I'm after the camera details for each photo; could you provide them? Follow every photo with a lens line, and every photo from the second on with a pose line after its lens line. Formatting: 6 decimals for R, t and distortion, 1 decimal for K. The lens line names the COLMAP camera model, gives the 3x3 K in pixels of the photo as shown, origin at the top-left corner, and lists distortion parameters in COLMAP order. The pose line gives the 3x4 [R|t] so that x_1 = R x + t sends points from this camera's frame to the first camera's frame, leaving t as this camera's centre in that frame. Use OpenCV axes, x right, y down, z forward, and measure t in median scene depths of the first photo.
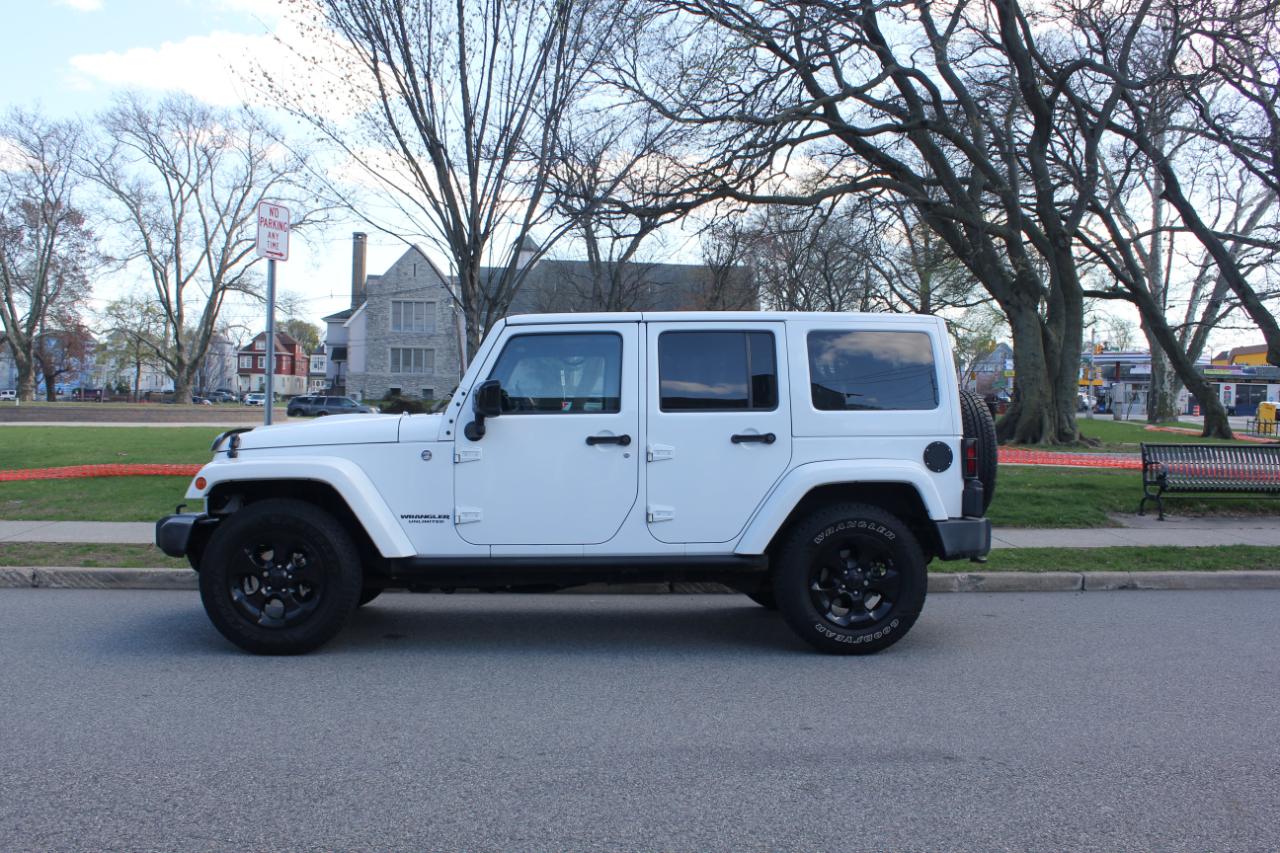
lens RADIAL K [[1157.0, 0, 640.0], [0, 1157.0, 426.5], [0, 0, 1]] dist [-0.144630, 0.155397]
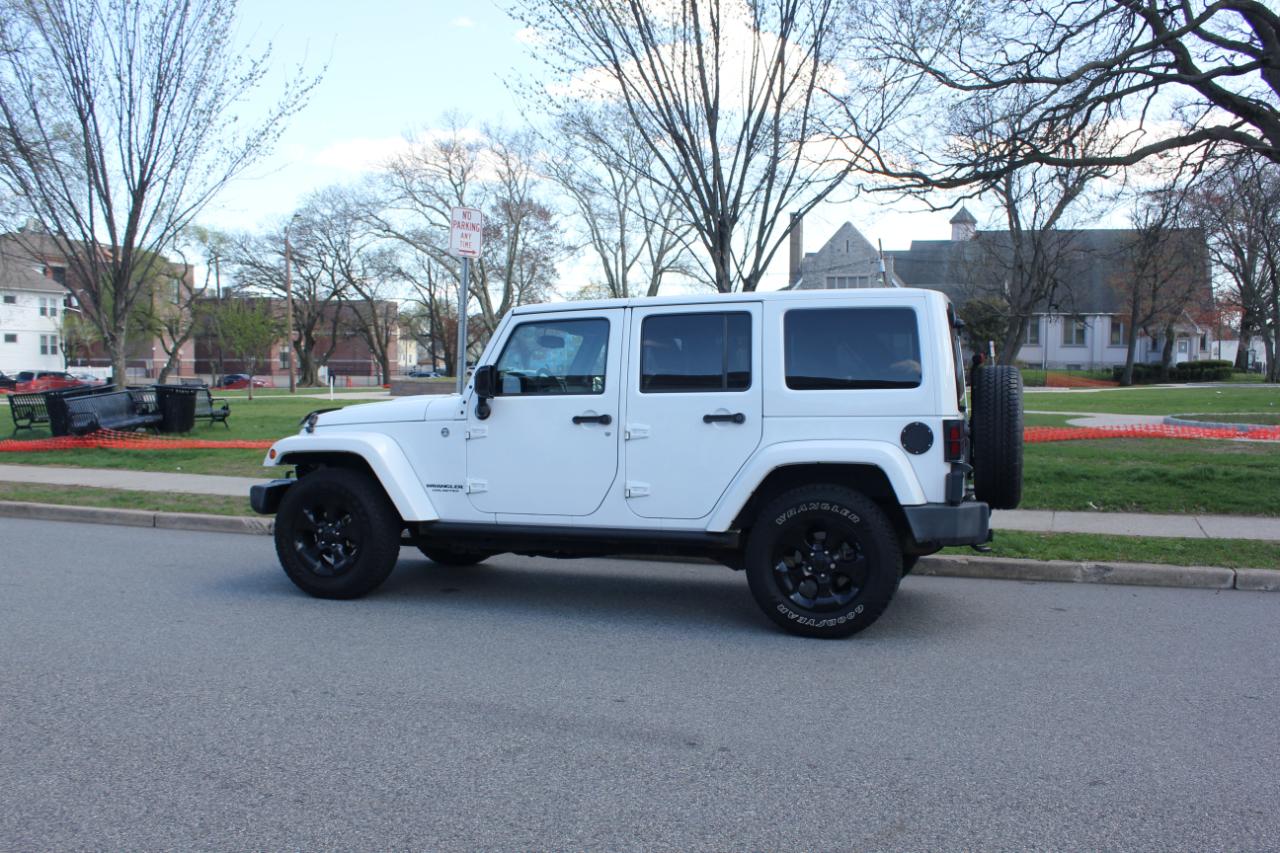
lens RADIAL K [[1121.1, 0, 644.9], [0, 1121.1, 426.0], [0, 0, 1]] dist [-0.152905, 0.152353]
pose [[0.920738, 0.006442, -0.390127, 0.187437], [0.003751, 0.999671, 0.025359, -0.003633], [0.390163, -0.024812, 0.920412, 0.028624]]
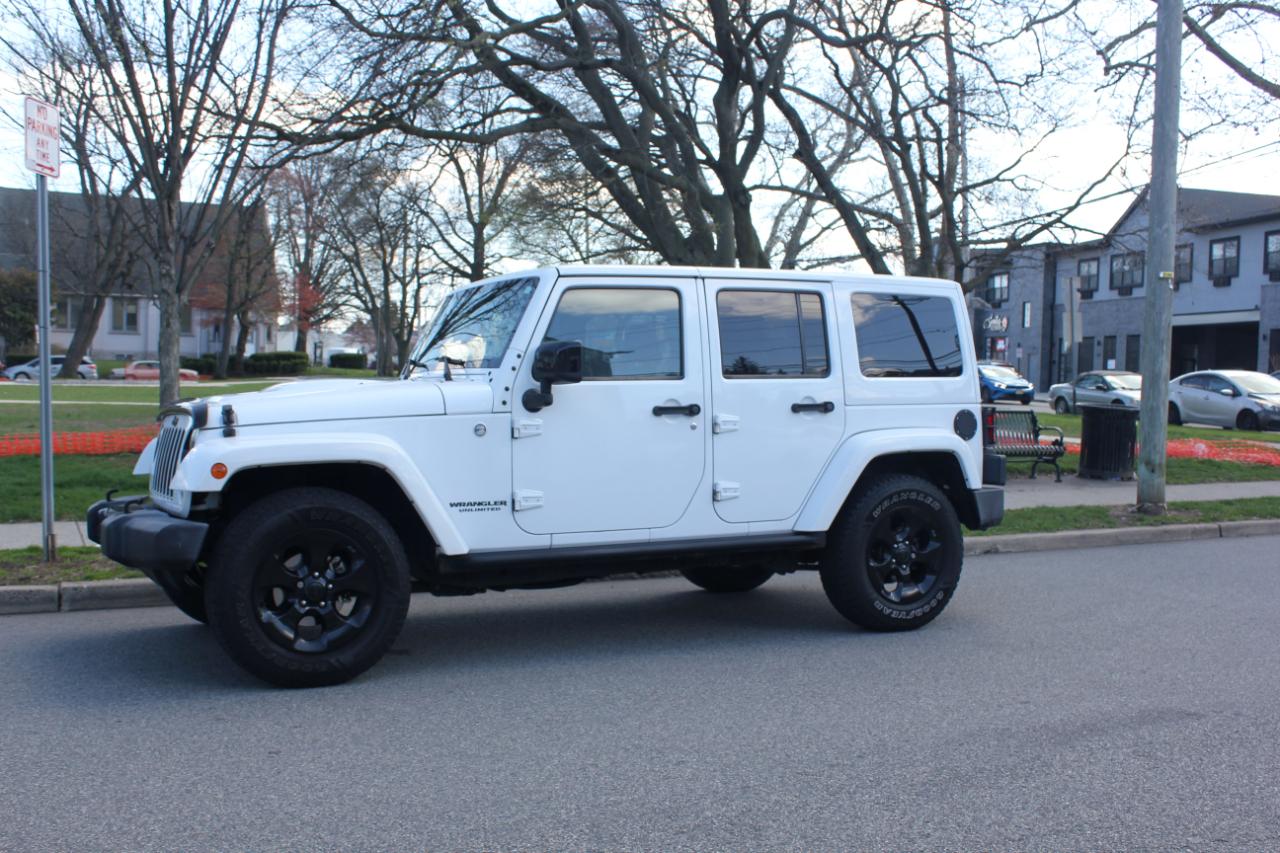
lens RADIAL K [[1303.6, 0, 649.1], [0, 1303.6, 430.2], [0, 0, 1]] dist [-0.130407, 0.146500]
pose [[0.916567, -0.013337, 0.399658, -0.197938], [0.001597, 0.999558, 0.029694, -0.001108], [-0.399877, -0.026578, 0.916183, 0.040224]]
